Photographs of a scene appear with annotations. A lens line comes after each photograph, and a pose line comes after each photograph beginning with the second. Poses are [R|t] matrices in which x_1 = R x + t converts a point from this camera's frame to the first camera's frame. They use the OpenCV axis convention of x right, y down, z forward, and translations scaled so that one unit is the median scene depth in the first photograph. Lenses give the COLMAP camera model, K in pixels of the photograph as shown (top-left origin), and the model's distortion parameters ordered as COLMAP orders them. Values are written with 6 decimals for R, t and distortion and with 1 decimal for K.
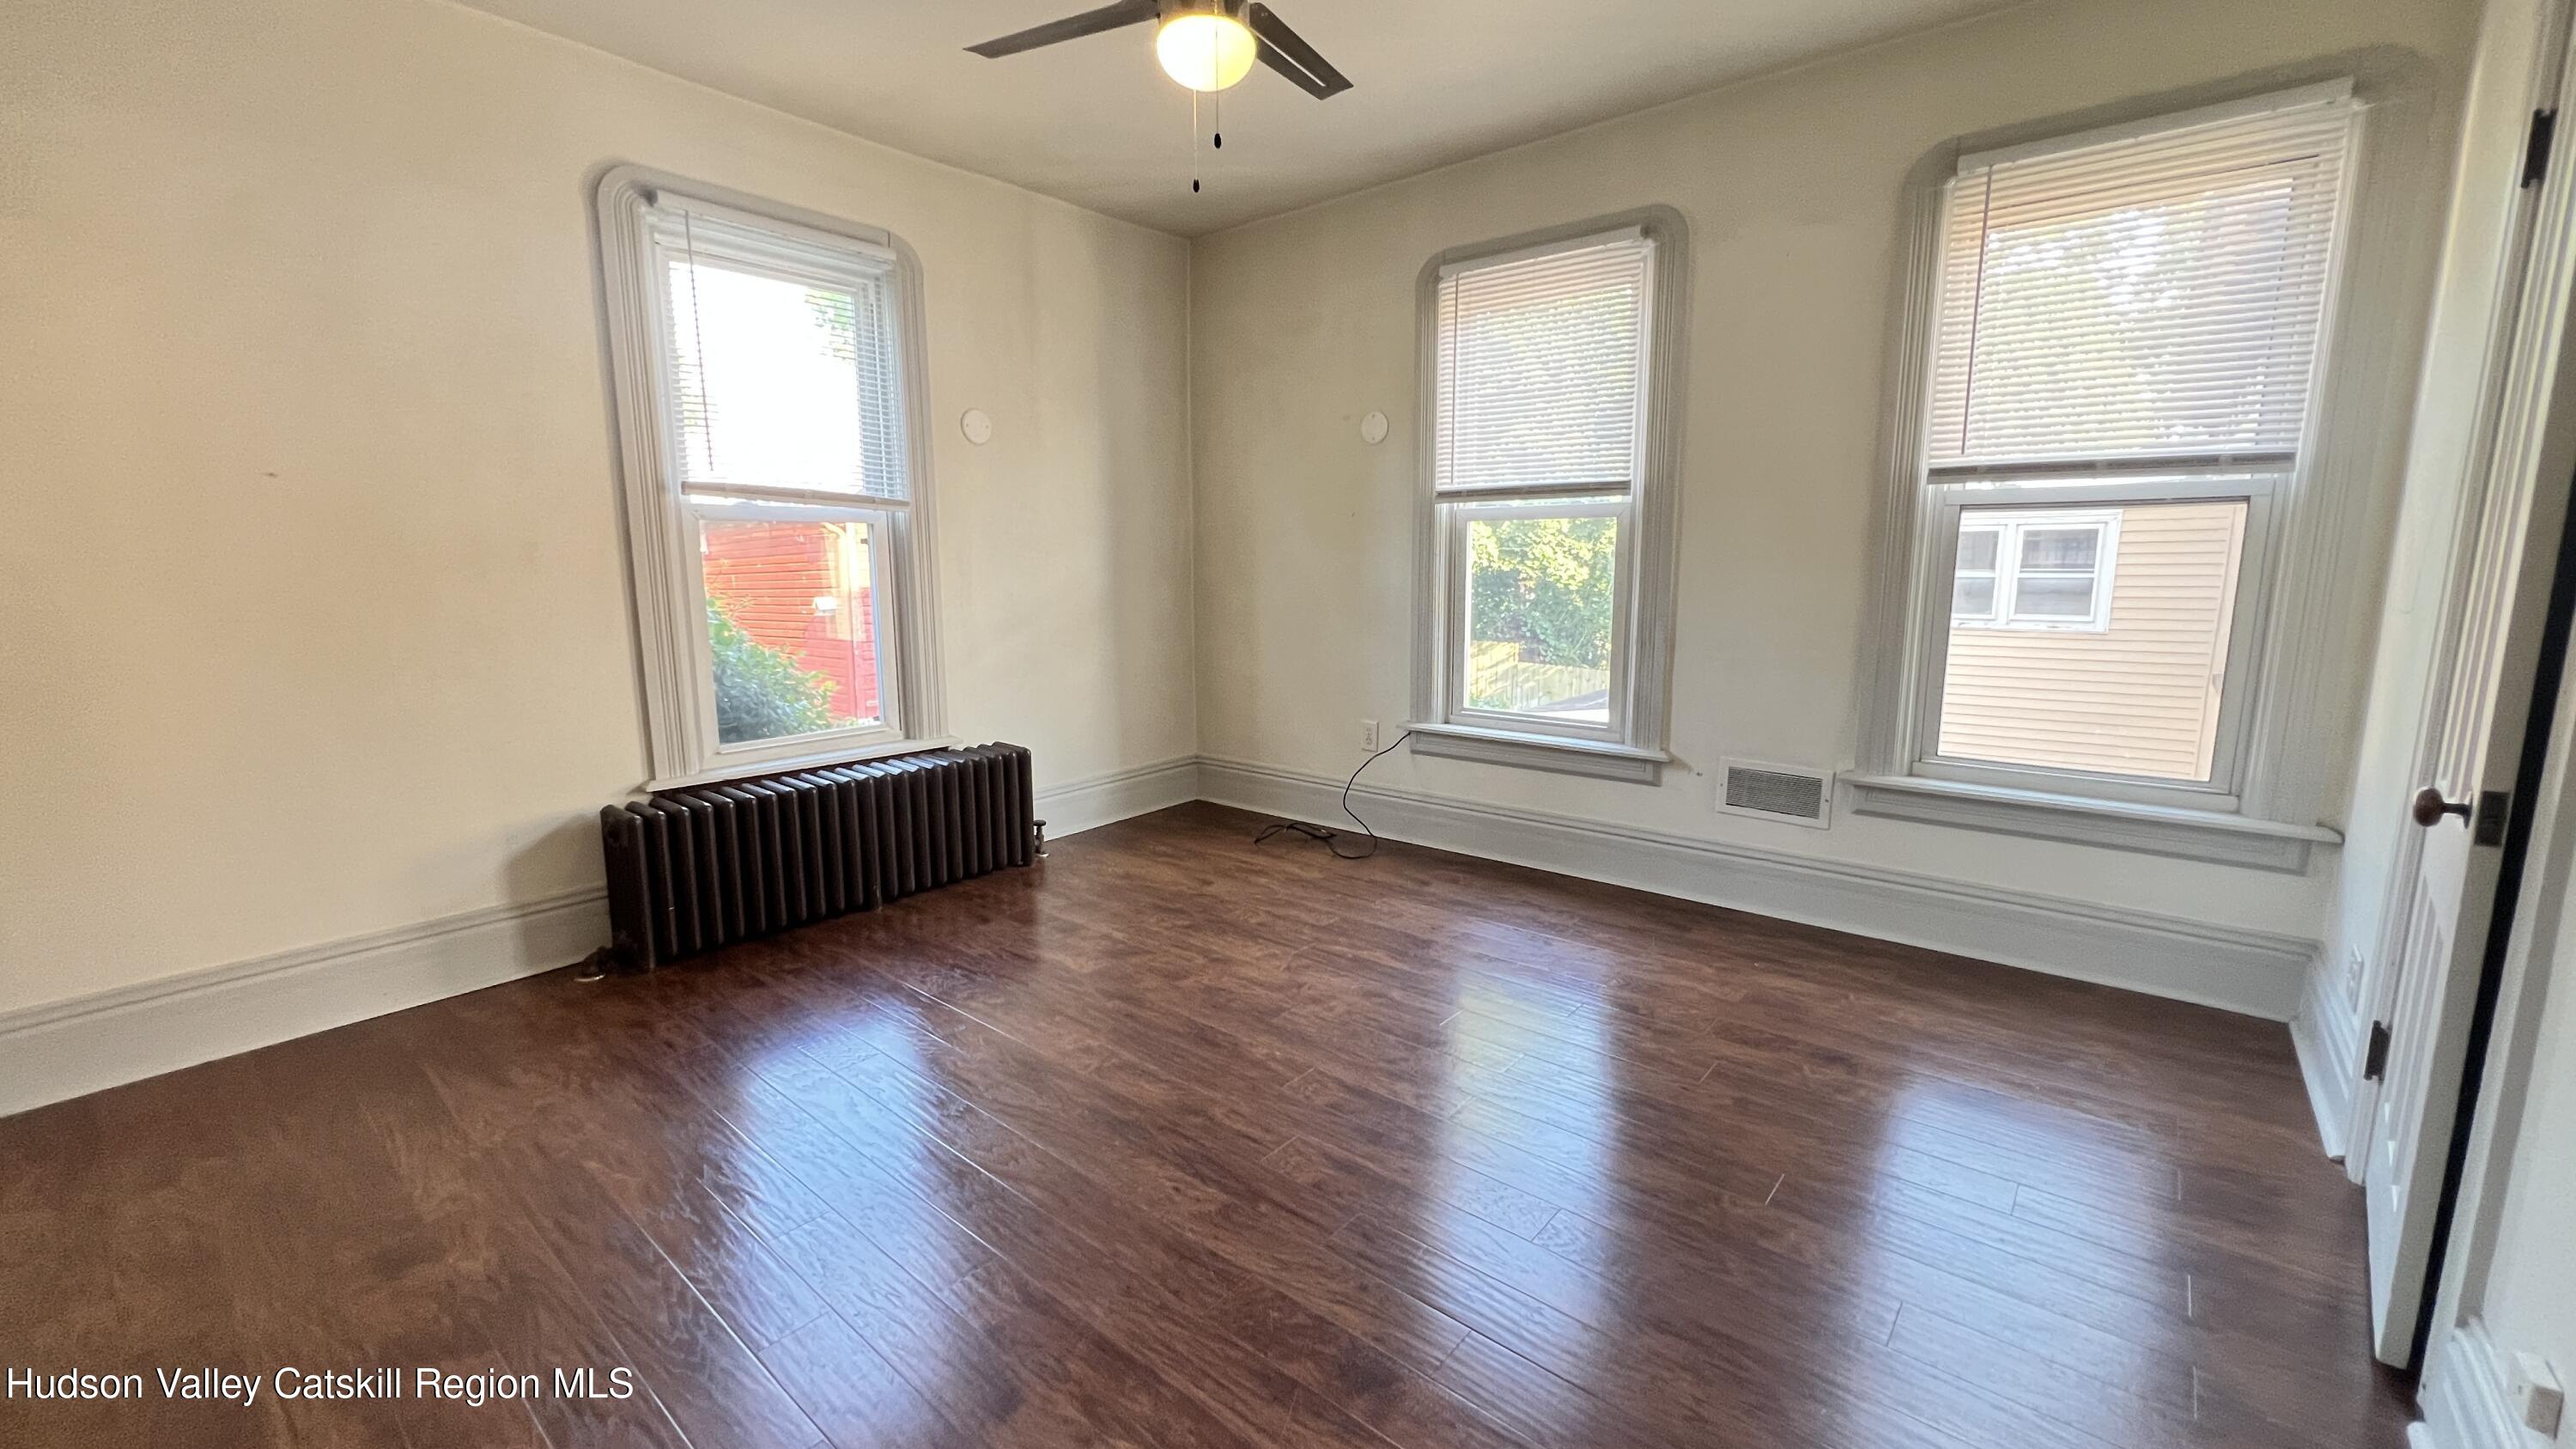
lens RADIAL K [[1021.7, 0, 1267.1], [0, 1021.7, 722.6], [0, 0, 1]] dist [-0.000936, -0.000188]
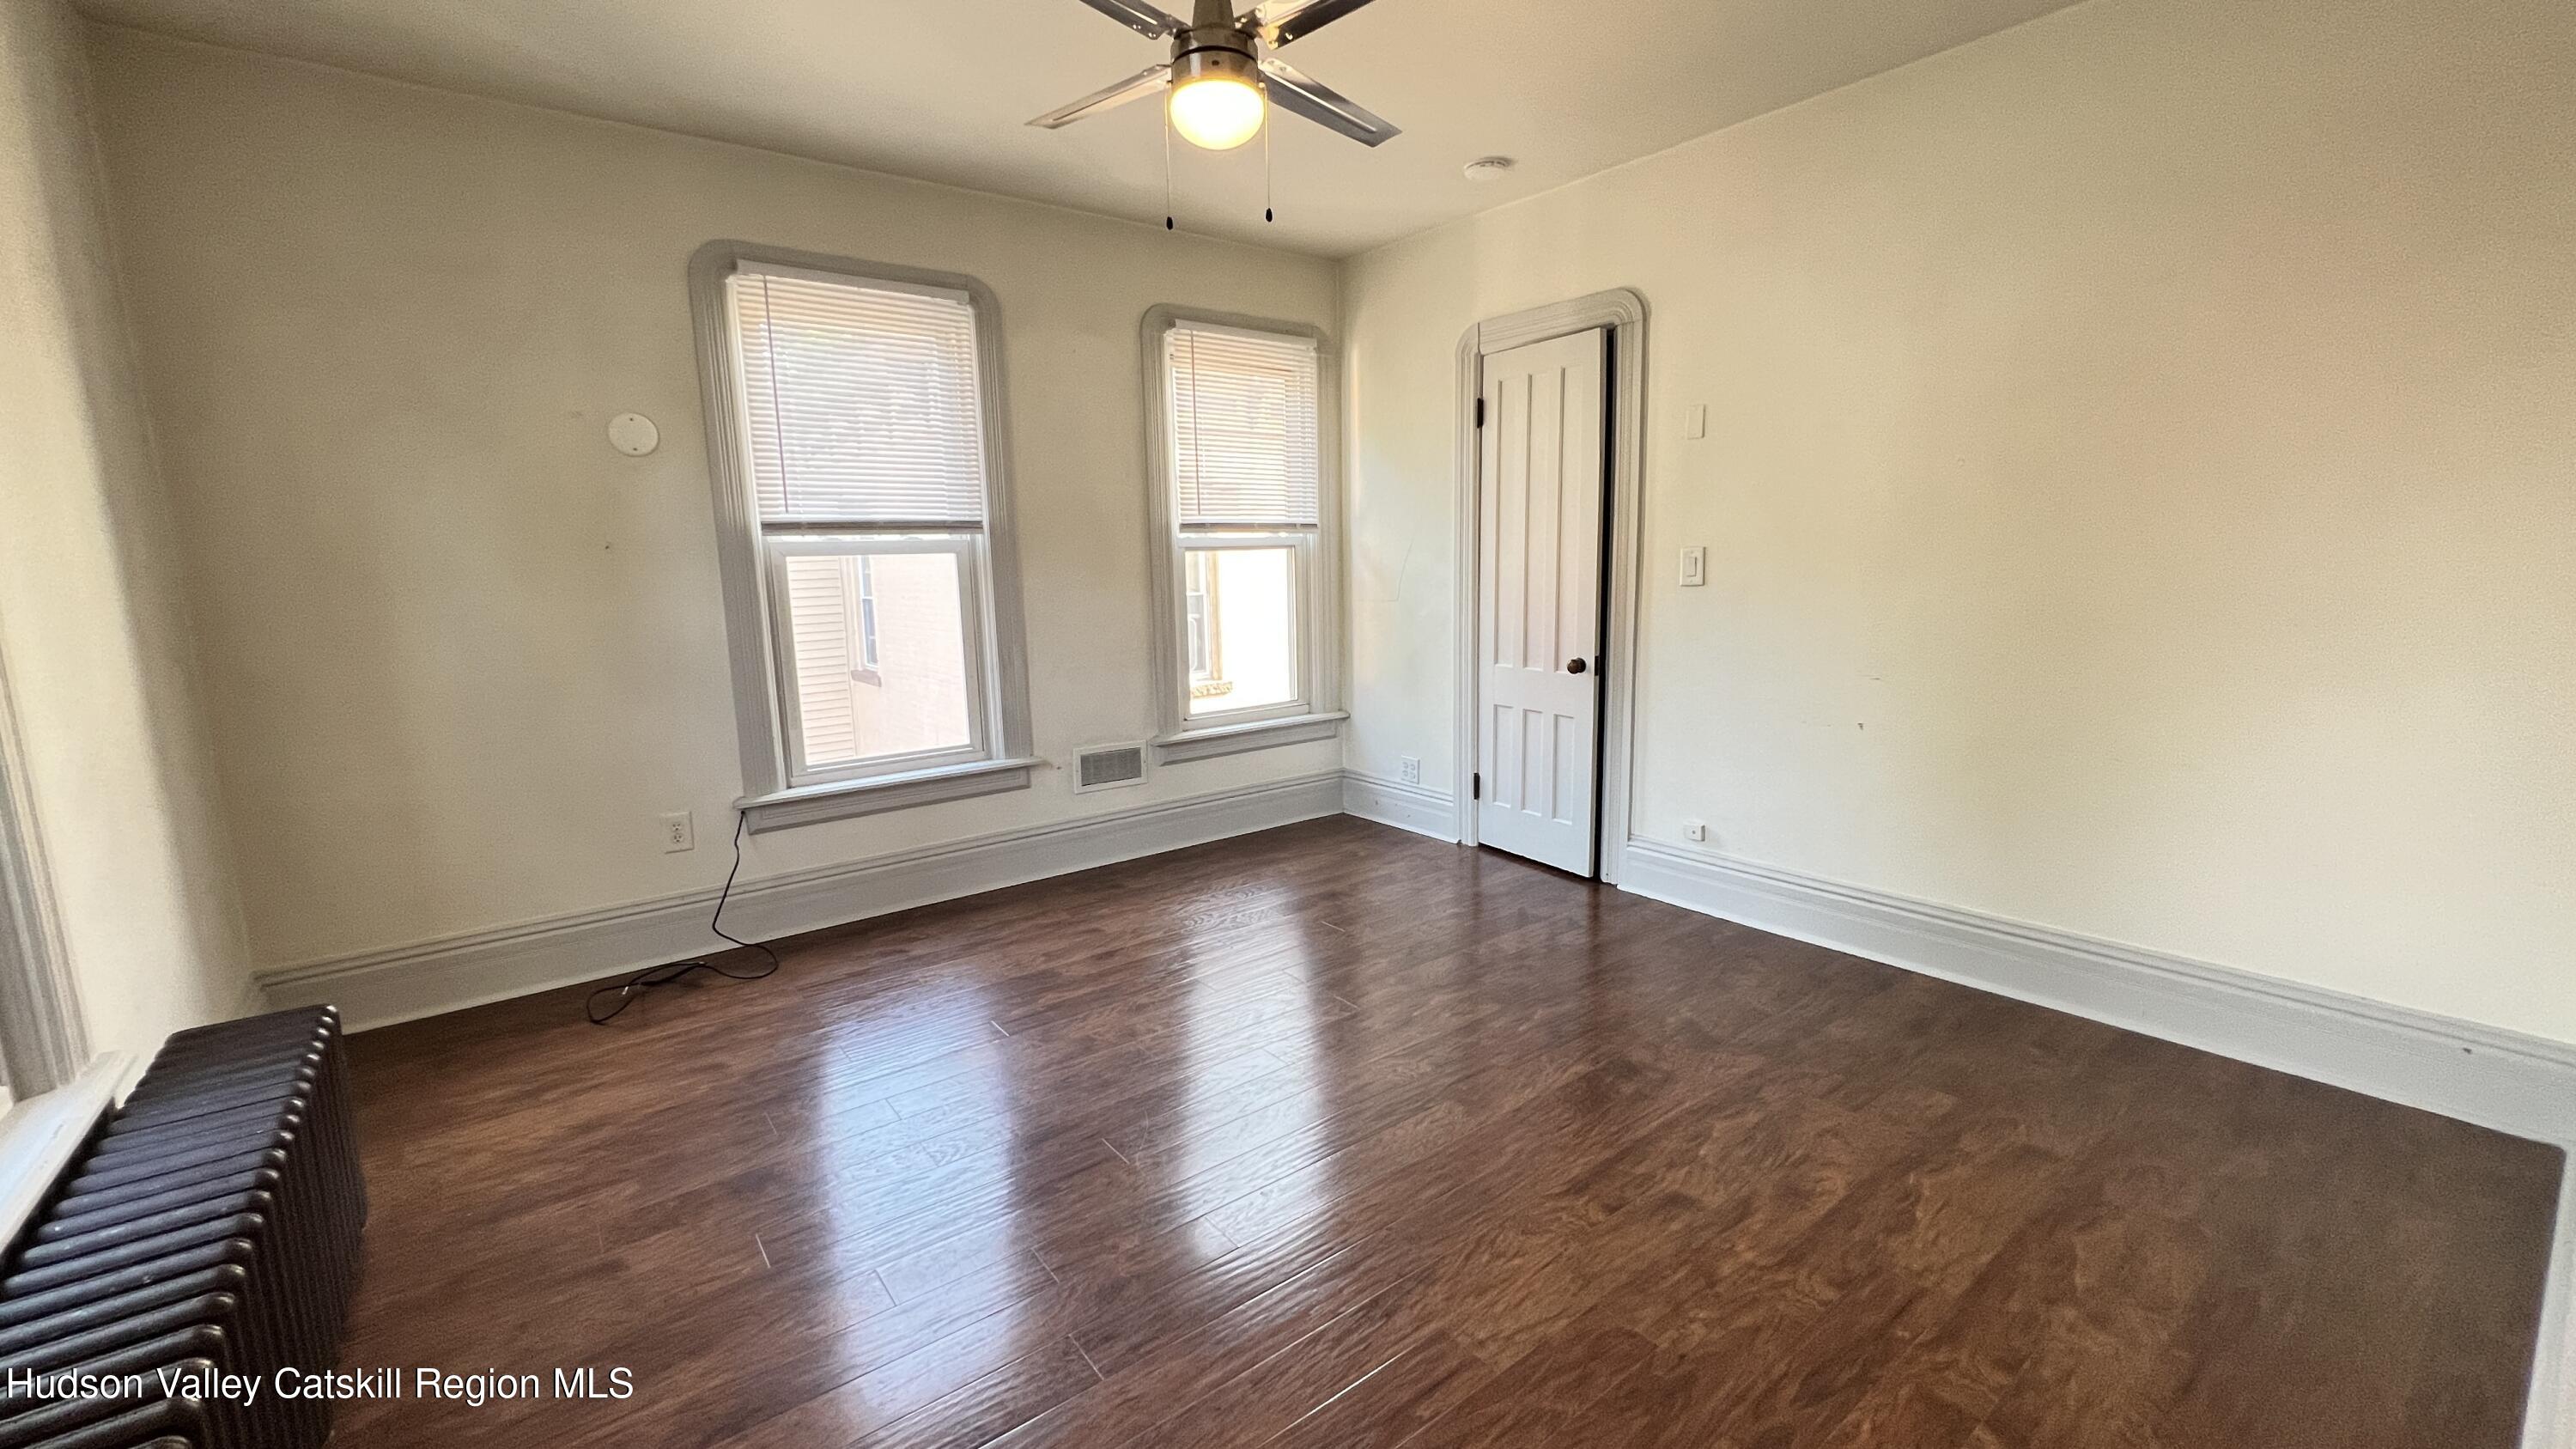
lens RADIAL K [[1021.7, 0, 1265.2], [0, 1021.7, 719.9], [0, 0, 1]] dist [-0.000936, -0.000188]
pose [[0.226605, -0.147966, 0.962682, -0.648737], [0.185637, 0.976836, 0.106445, -0.084754], [-0.956132, 0.154589, 0.248823, 0.454271]]
